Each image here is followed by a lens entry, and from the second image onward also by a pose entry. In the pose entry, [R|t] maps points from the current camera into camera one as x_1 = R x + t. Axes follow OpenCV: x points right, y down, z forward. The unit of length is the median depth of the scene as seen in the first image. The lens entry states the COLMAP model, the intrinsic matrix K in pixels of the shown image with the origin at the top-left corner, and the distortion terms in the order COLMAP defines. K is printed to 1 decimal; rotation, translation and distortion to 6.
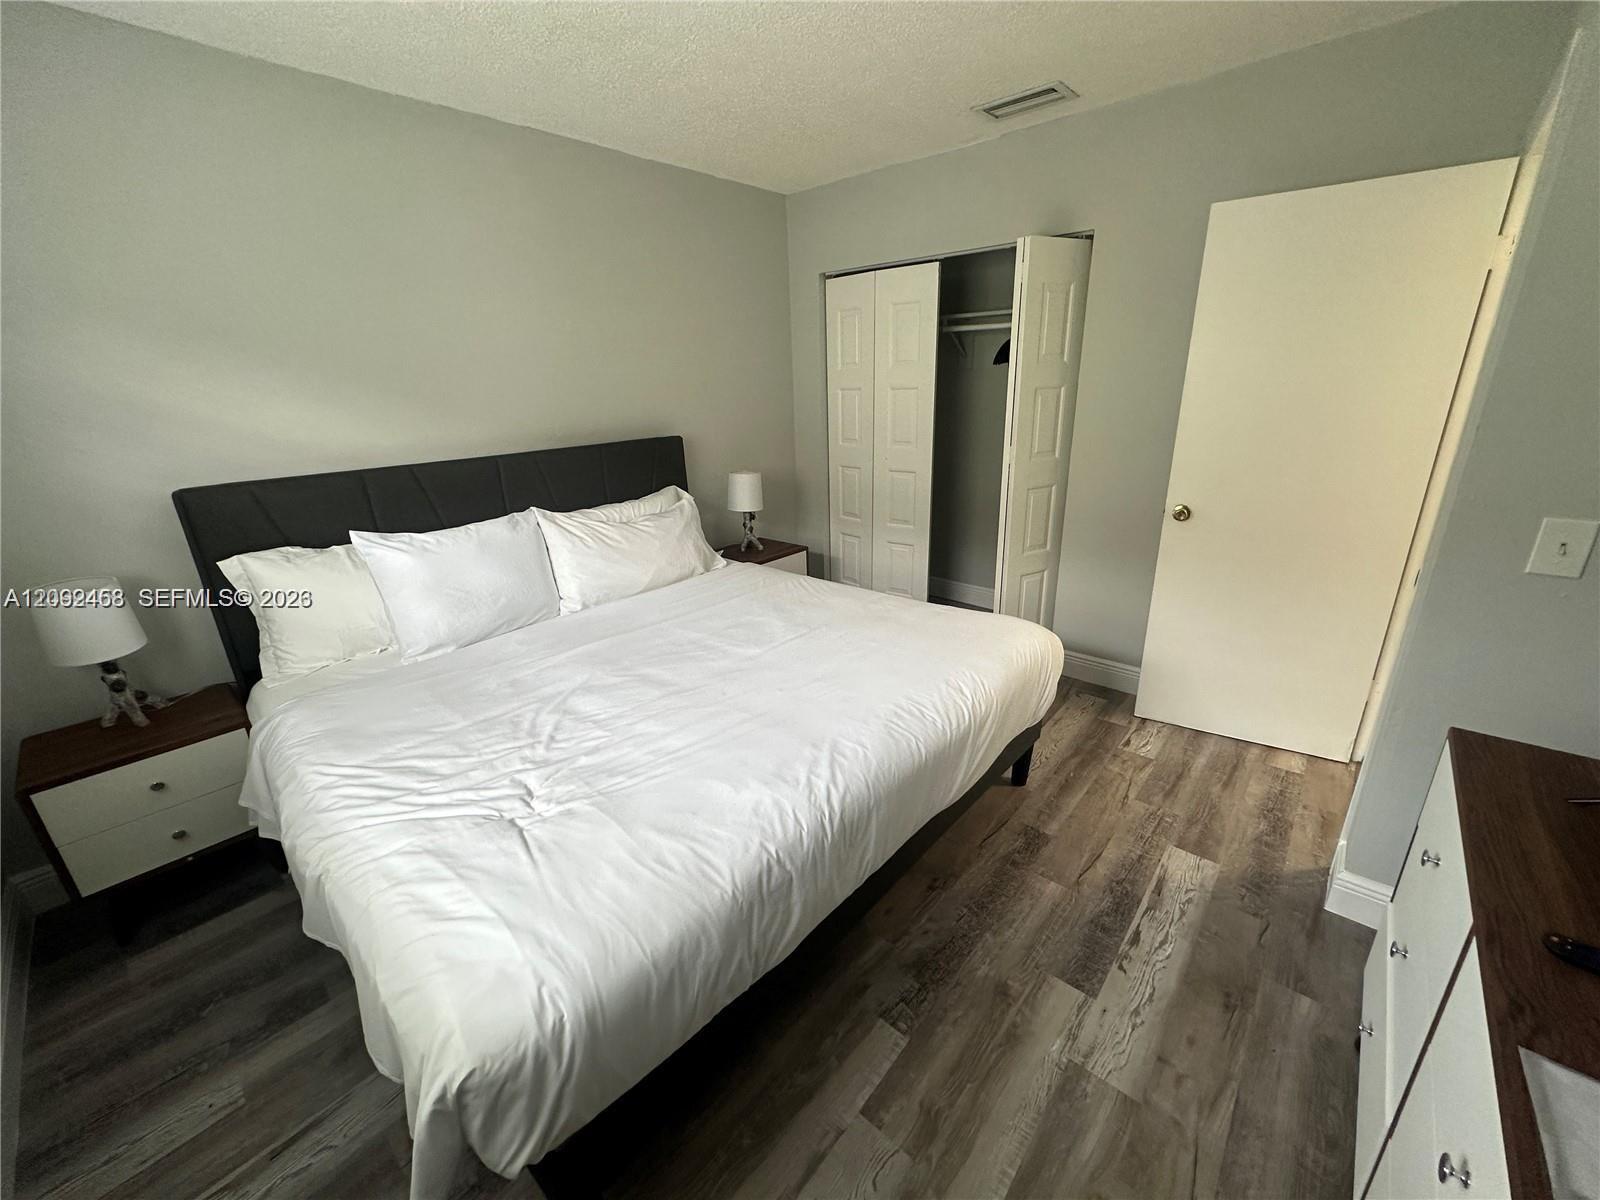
lens RADIAL K [[636.1, 0, 800.0], [0, 636.1, 600.0], [0, 0, 1]] dist [-0.003527, 0.000121]
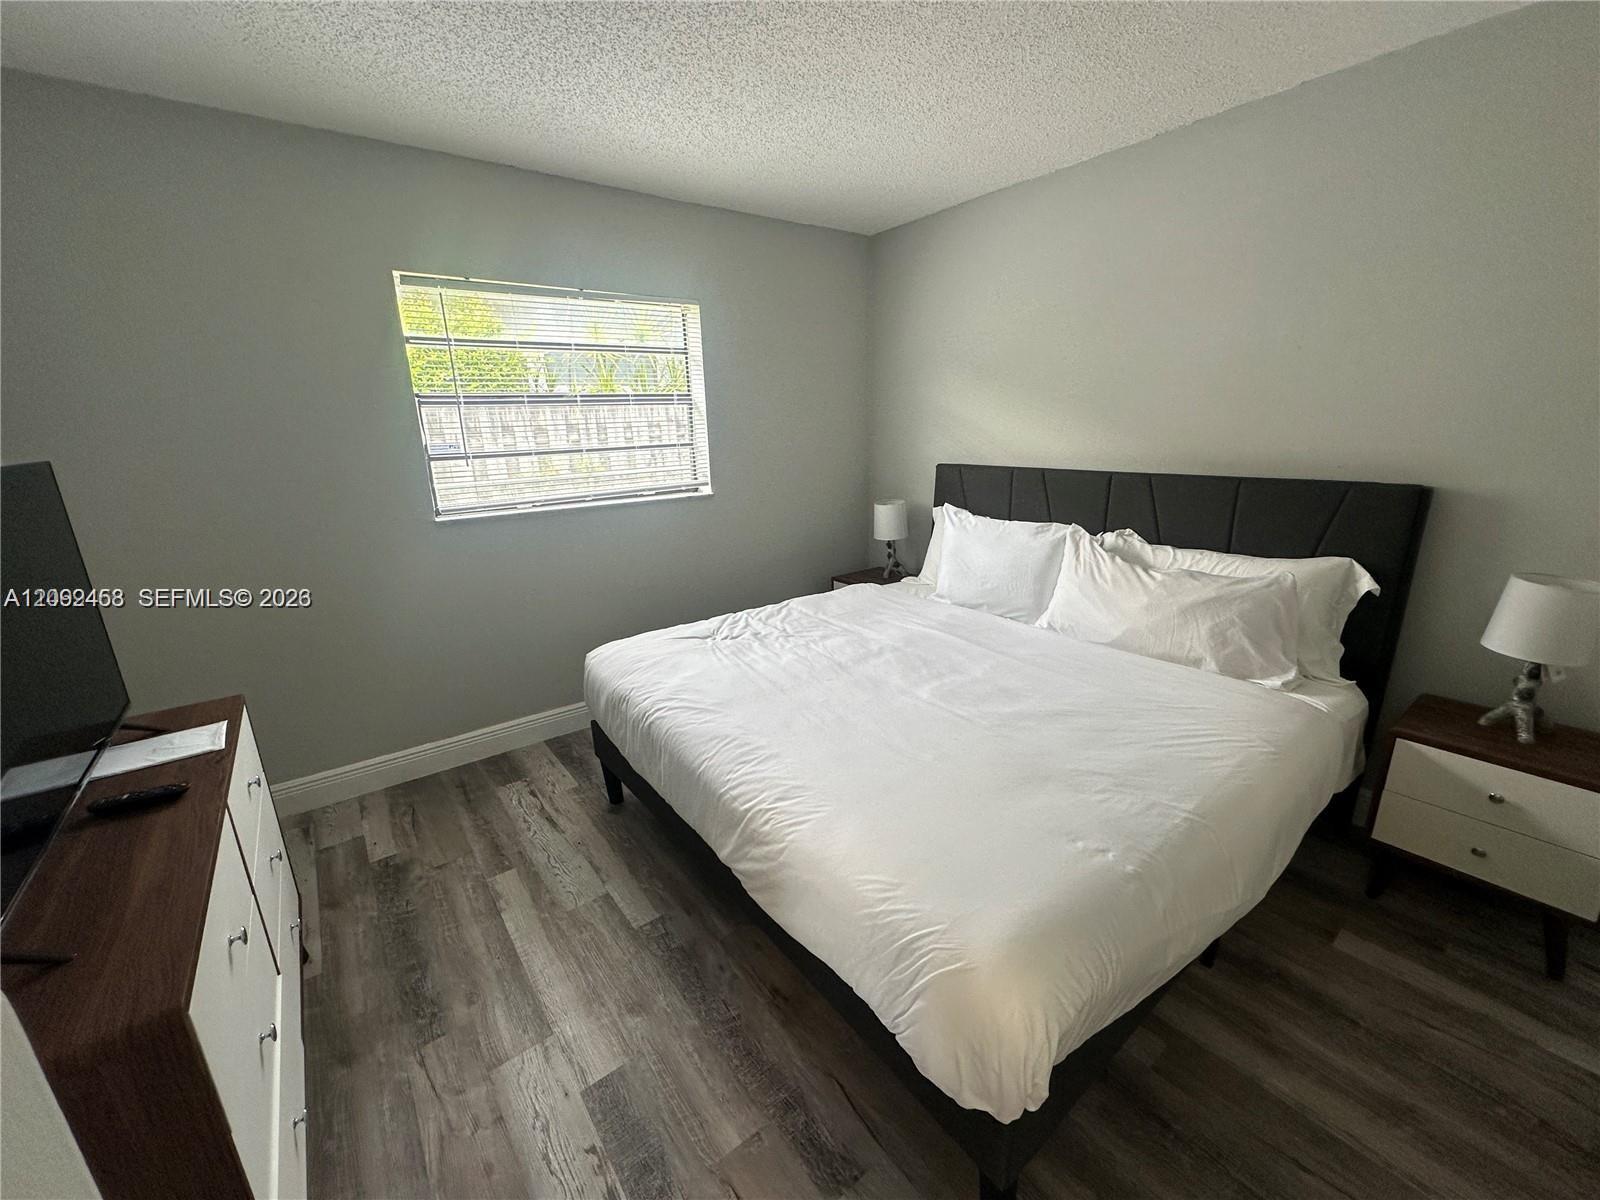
lens RADIAL K [[636.1, 0, 800.0], [0, 636.1, 600.0], [0, 0, 1]] dist [-0.003527, 0.000121]
pose [[-0.191201, 0.300540, -0.934408, 0.959873], [-0.292077, 0.891427, 0.346481, -0.379499], [0.937088, 0.339166, -0.082661, 1.037597]]
